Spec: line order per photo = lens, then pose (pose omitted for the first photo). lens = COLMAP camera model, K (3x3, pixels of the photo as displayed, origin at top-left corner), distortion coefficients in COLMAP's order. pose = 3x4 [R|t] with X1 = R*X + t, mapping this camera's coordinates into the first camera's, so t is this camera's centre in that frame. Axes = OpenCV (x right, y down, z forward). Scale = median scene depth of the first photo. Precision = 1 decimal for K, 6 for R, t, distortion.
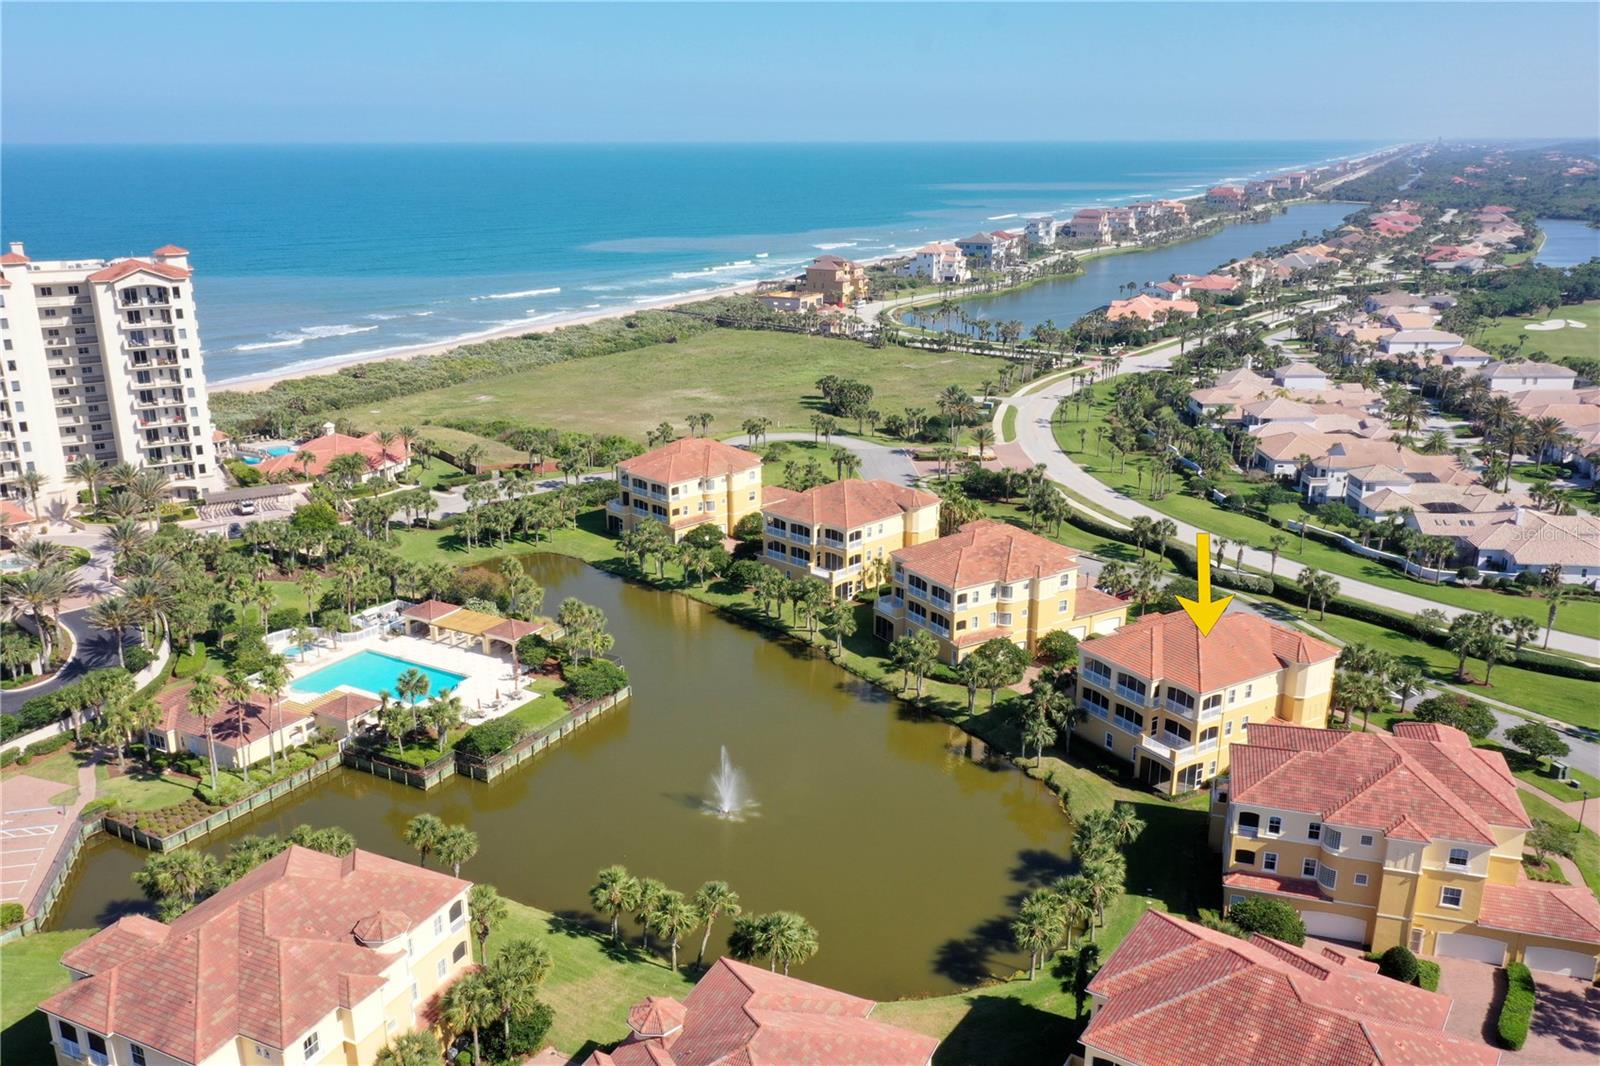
lens RADIAL K [[1277.0, 0, 795.9], [0, 1277.0, 549.9], [0, 0, 1]] dist [0.001879, -0.005372]
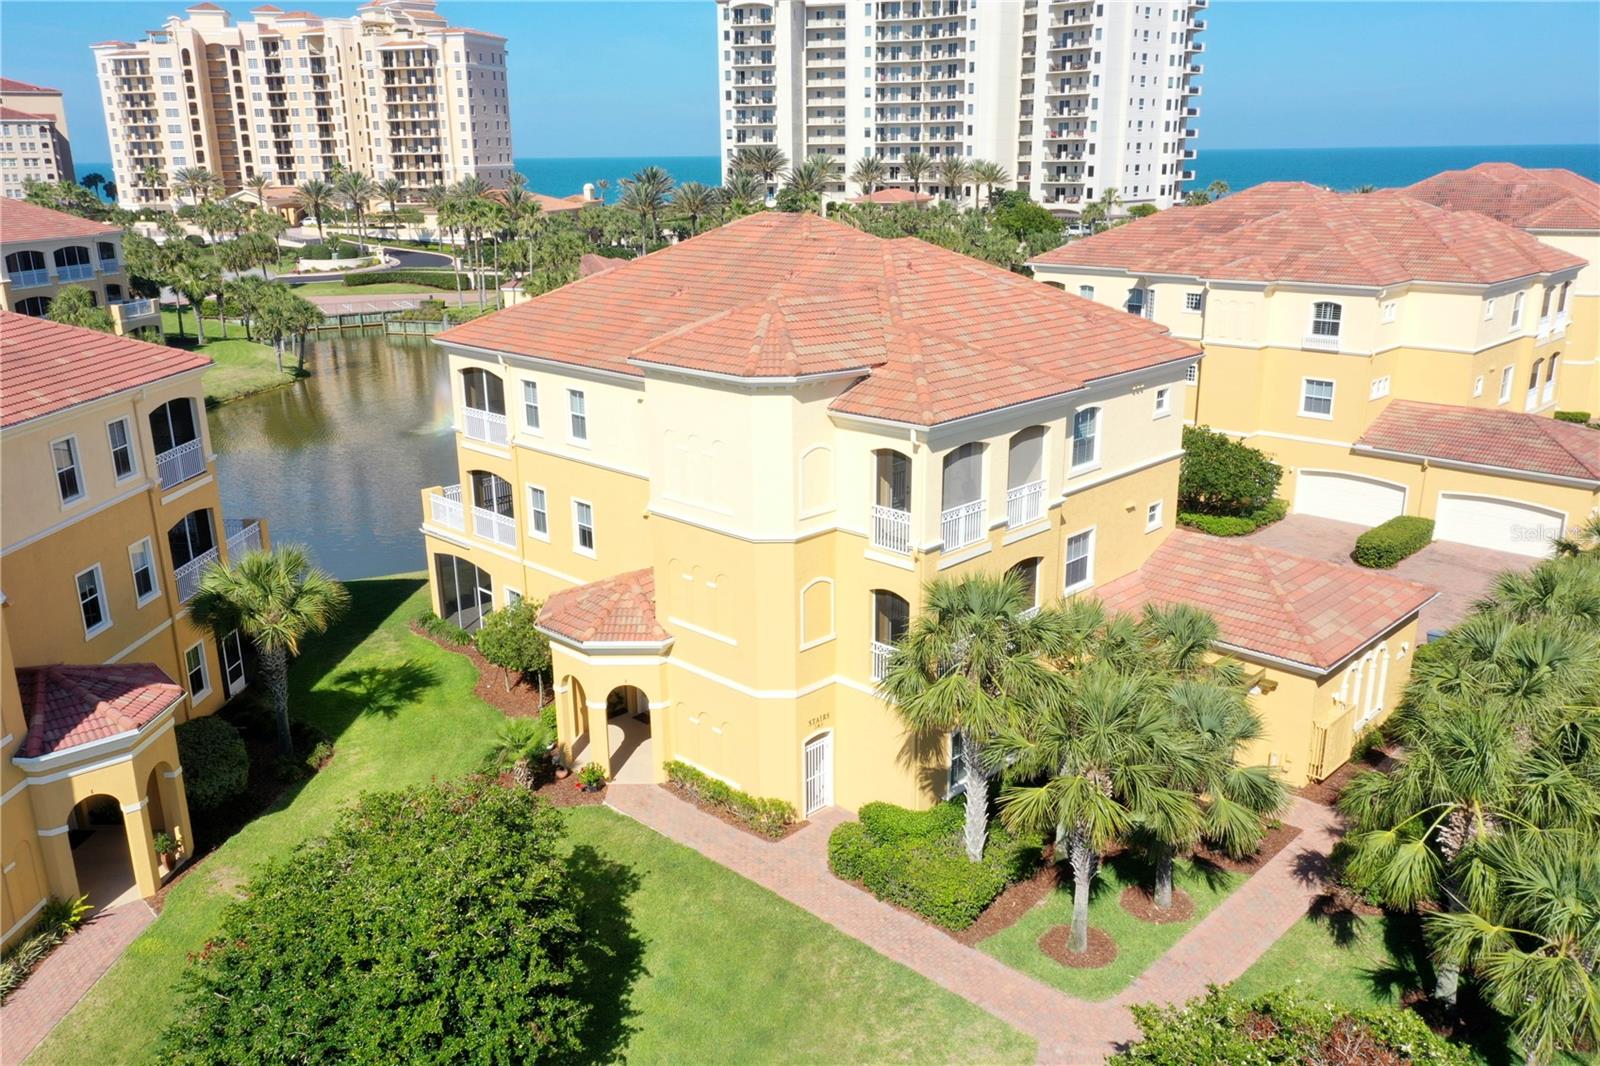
lens RADIAL K [[1256.9, 0, 789.1], [0, 1256.9, 549.7], [0, 0, 1]] dist [0.005180, -0.001624]
pose [[0.233203, 0.291330, -0.927762, 0.412957], [-0.286725, 0.932252, 0.220668, 0.039150], [0.929196, 0.214552, 0.300936, 0.614908]]
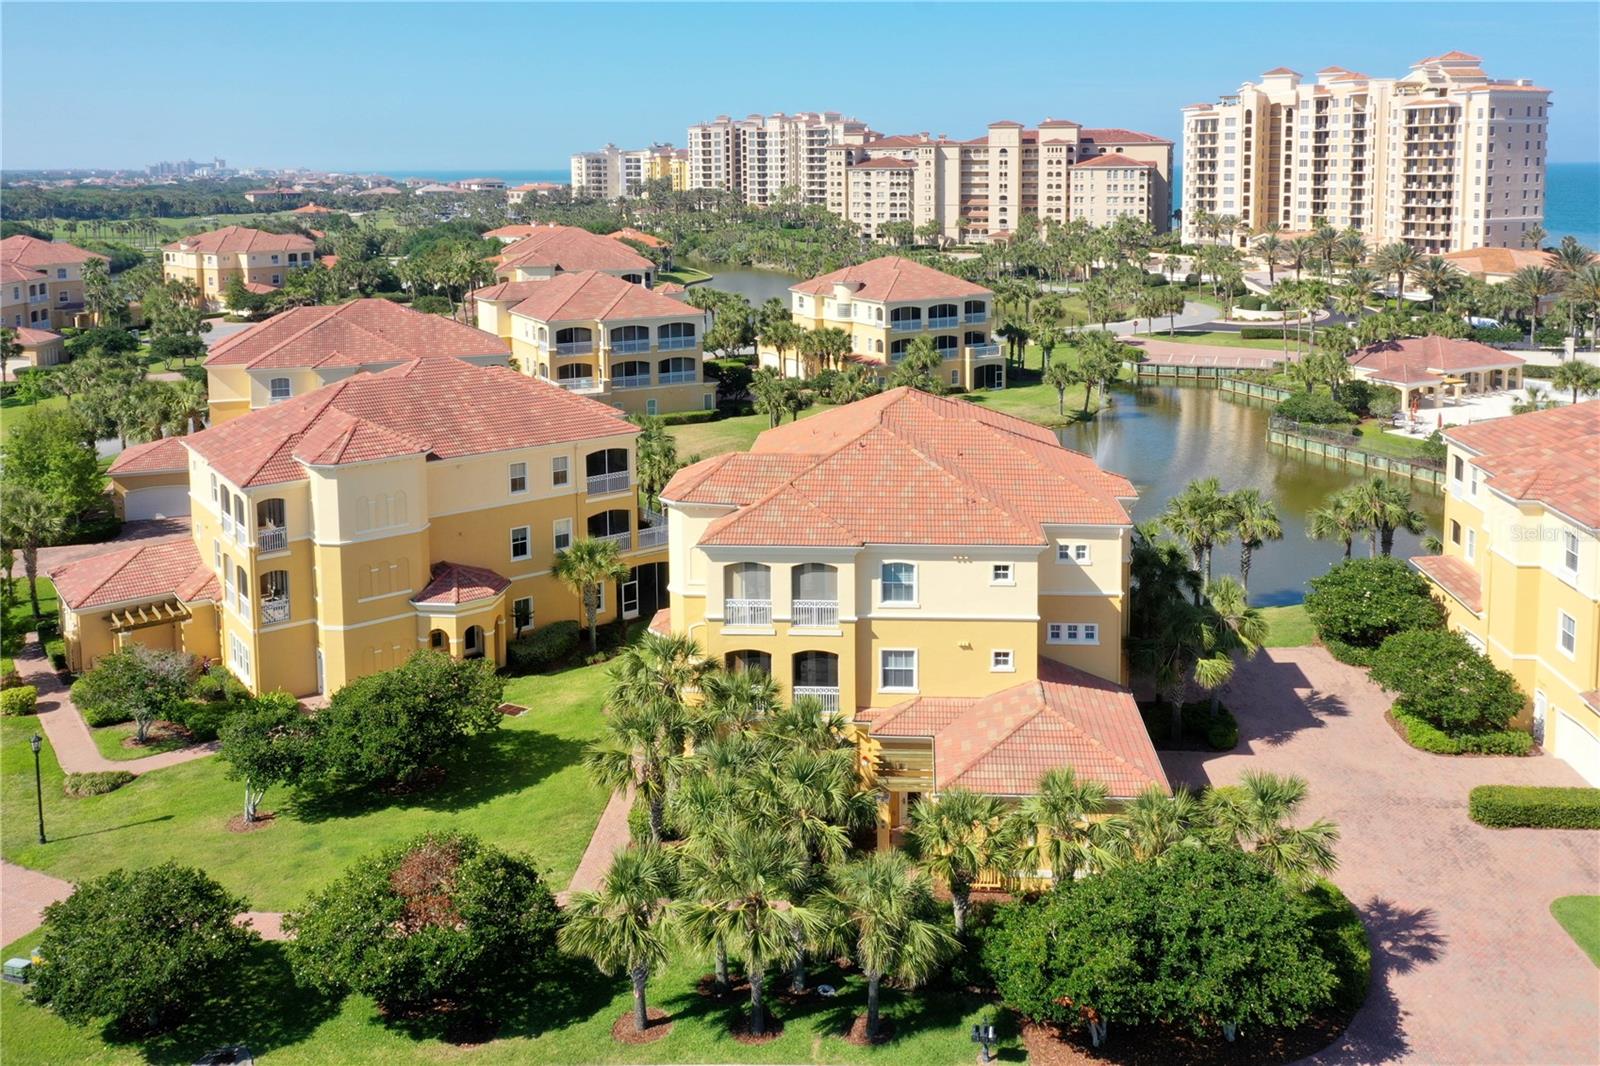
lens RADIAL K [[1332.9, 0, 832.8], [0, 1332.9, 312.3], [0, 0, 1]] dist [0.003091, 0.002157]
pose [[-0.578790, 0.094927, -0.809933, 0.471535], [-0.240977, 0.928937, 0.281081, -0.066593], [0.779059, 0.357862, -0.514784, 0.803166]]
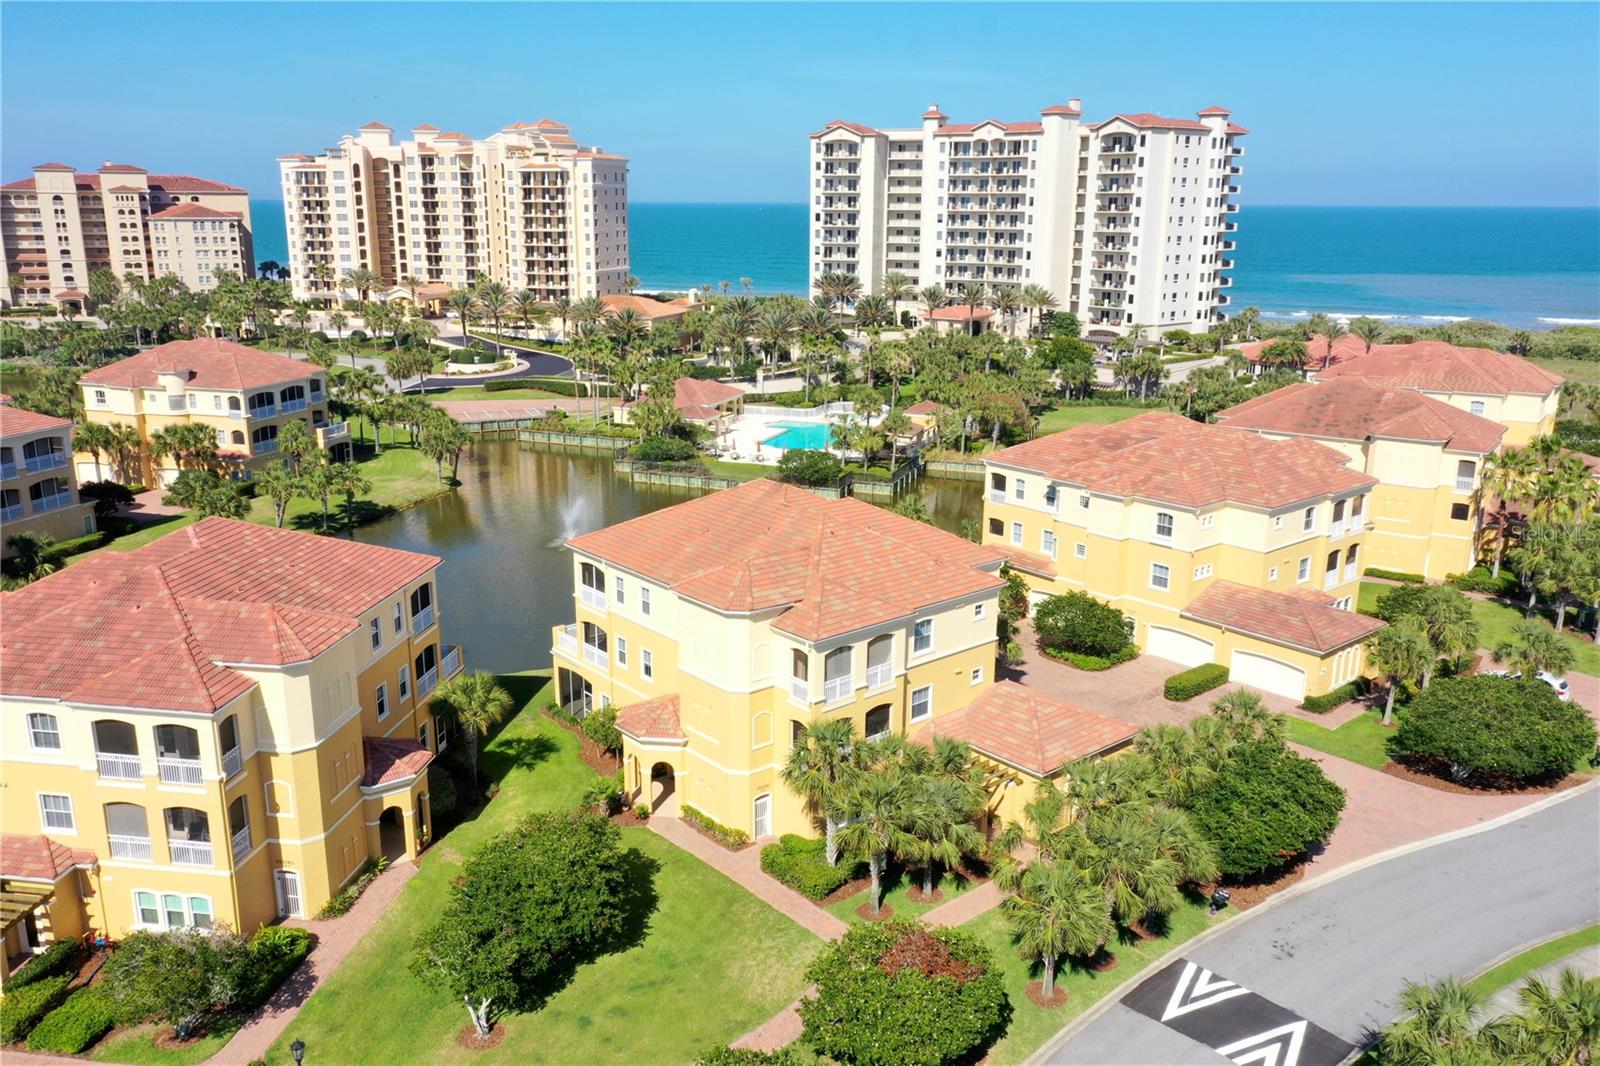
lens RADIAL K [[1256.9, 0, 789.1], [0, 1256.9, 549.7], [0, 0, 1]] dist [0.005180, -0.001624]
pose [[0.146935, 0.267336, -0.952335, 0.538033], [-0.308167, 0.927239, 0.212745, -0.022463], [0.939917, 0.262218, 0.218628, 0.597938]]
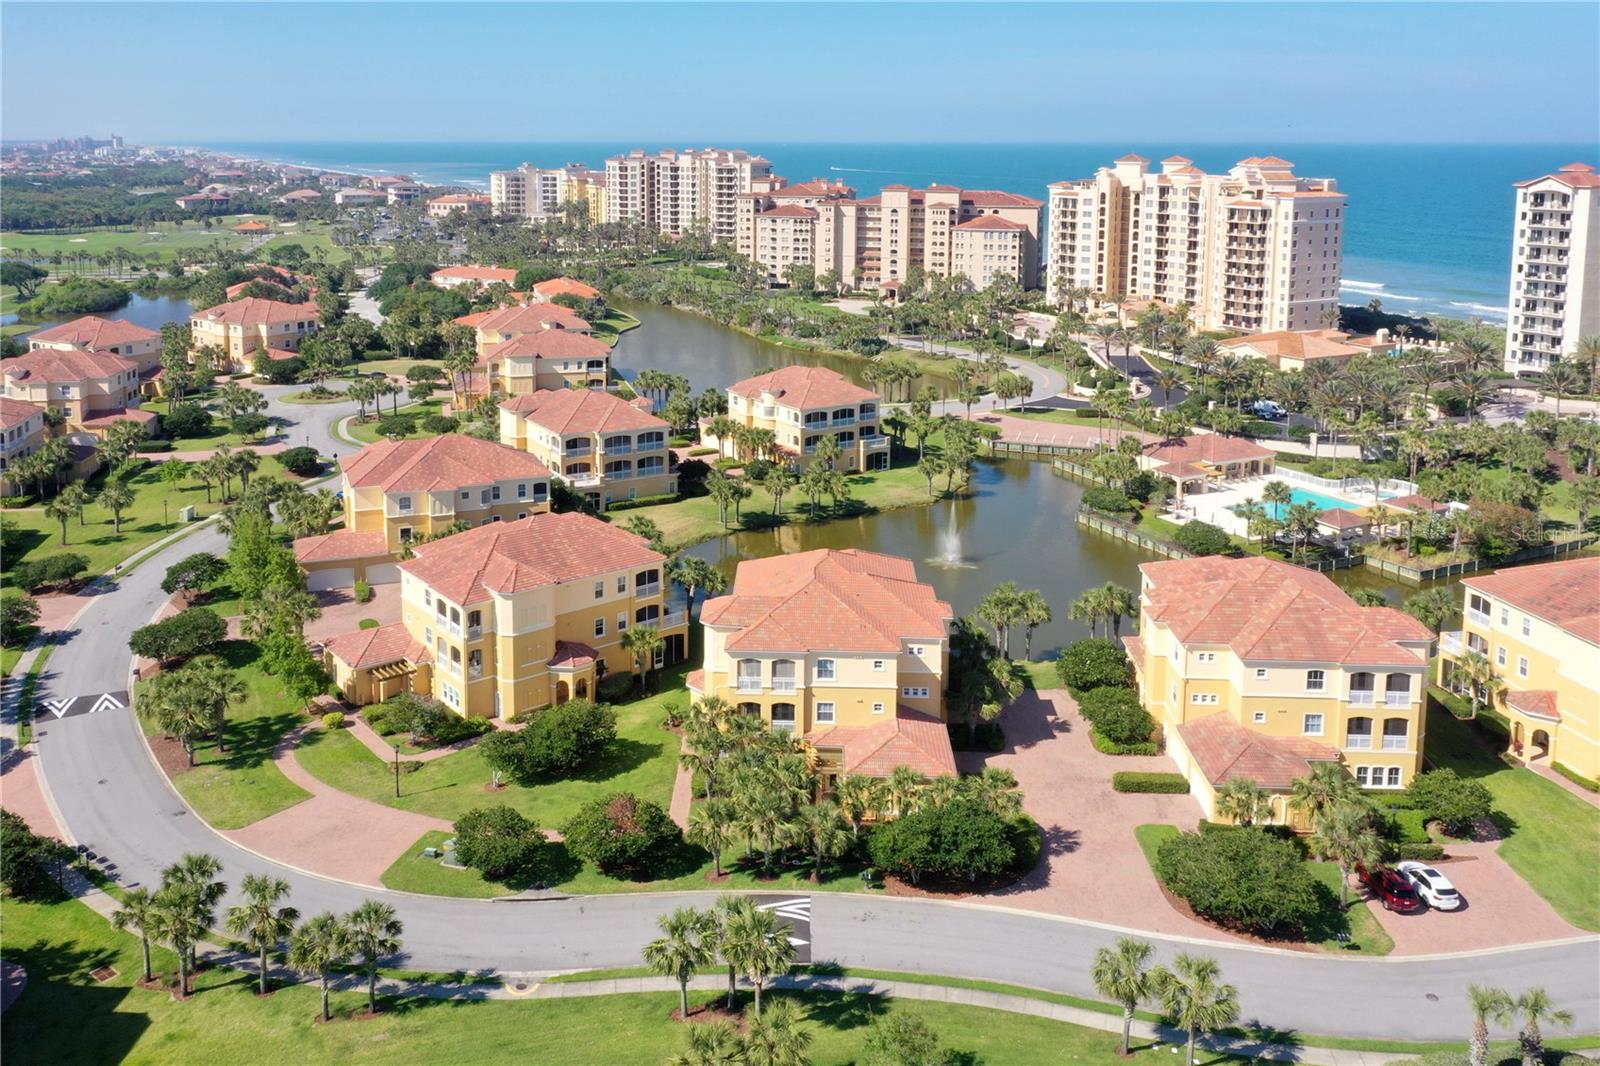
lens RADIAL K [[1336.2, 0, 741.5], [0, 1336.2, 342.4], [0, 0, 1]] dist [0.003816, 0.001228]
pose [[-0.569924, 0.123584, -0.812350, 0.675952], [-0.252400, 0.914500, 0.316201, -0.214512], [0.781972, 0.385248, -0.490004, 0.875004]]
